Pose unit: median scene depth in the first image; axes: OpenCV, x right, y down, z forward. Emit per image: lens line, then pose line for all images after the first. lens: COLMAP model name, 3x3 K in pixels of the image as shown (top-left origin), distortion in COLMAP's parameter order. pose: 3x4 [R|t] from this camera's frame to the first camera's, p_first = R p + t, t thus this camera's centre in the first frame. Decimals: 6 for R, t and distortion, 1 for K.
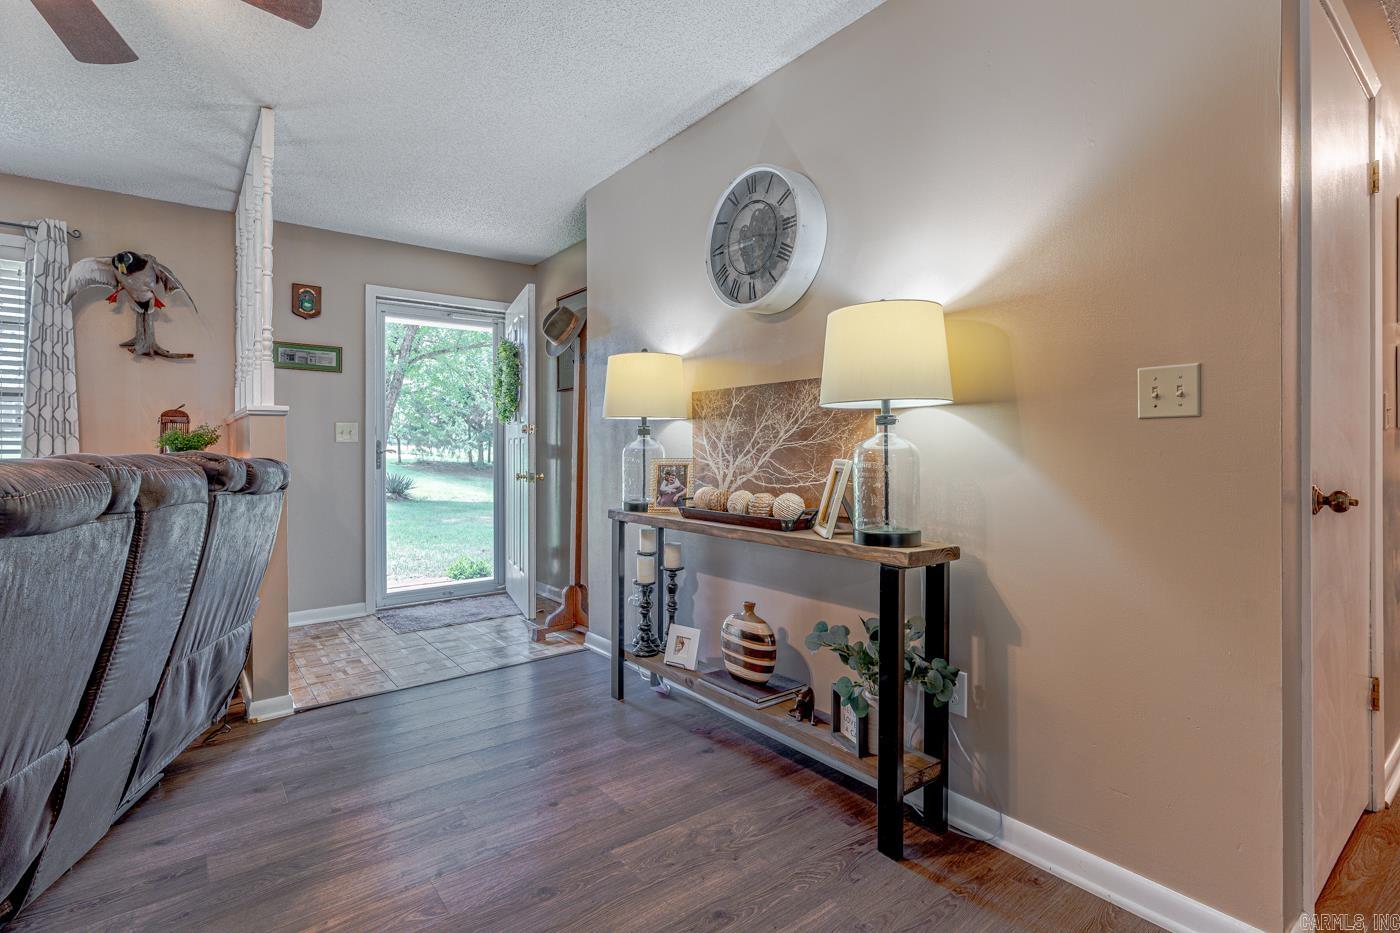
lens RADIAL K [[670.2, 0, 694.2], [0, 670.2, 445.7], [0, 0, 1]] dist [-0.001402, -0.000718]
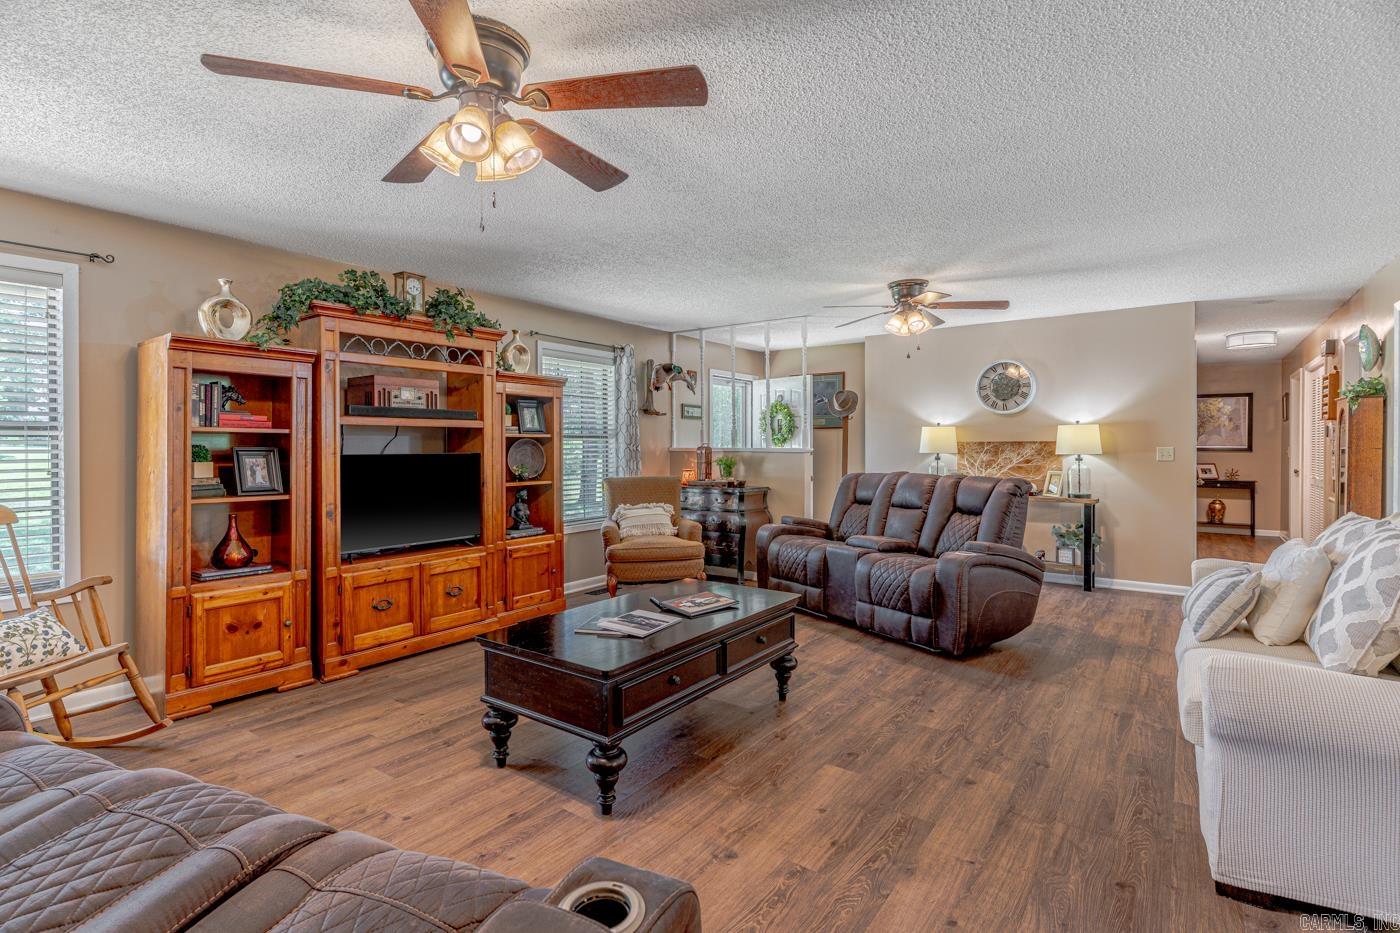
lens RADIAL K [[670.2, 0, 694.2], [0, 670.2, 445.7], [0, 0, 1]] dist [-0.001402, -0.000718]
pose [[0.961801, 0.002350, 0.273741, -2.358304], [-0.002735, 0.999996, 0.001027, -0.100056], [-0.273738, -0.001737, 0.961803, -1.558904]]
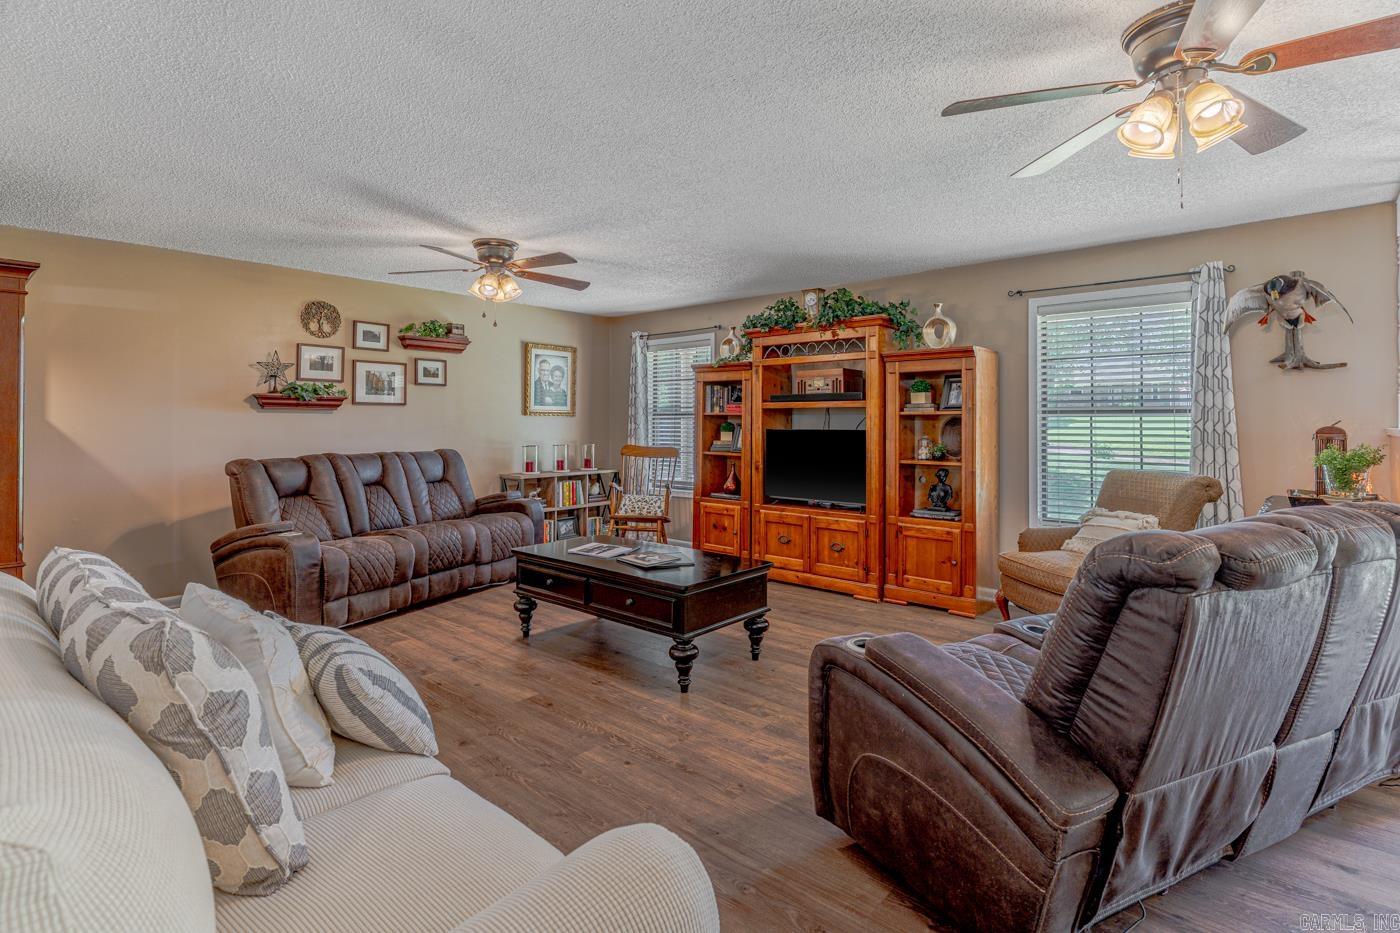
lens RADIAL K [[684.1, 0, 698.9], [0, 684.1, 410.9], [0, 0, 1]] dist [0.003377, 0.000264]
pose [[0.192826, -0.011135, -0.981170, 0.078717], [-0.000407, 0.999935, -0.011428, -0.113403], [0.981233, 0.002603, 0.192809, -0.206861]]
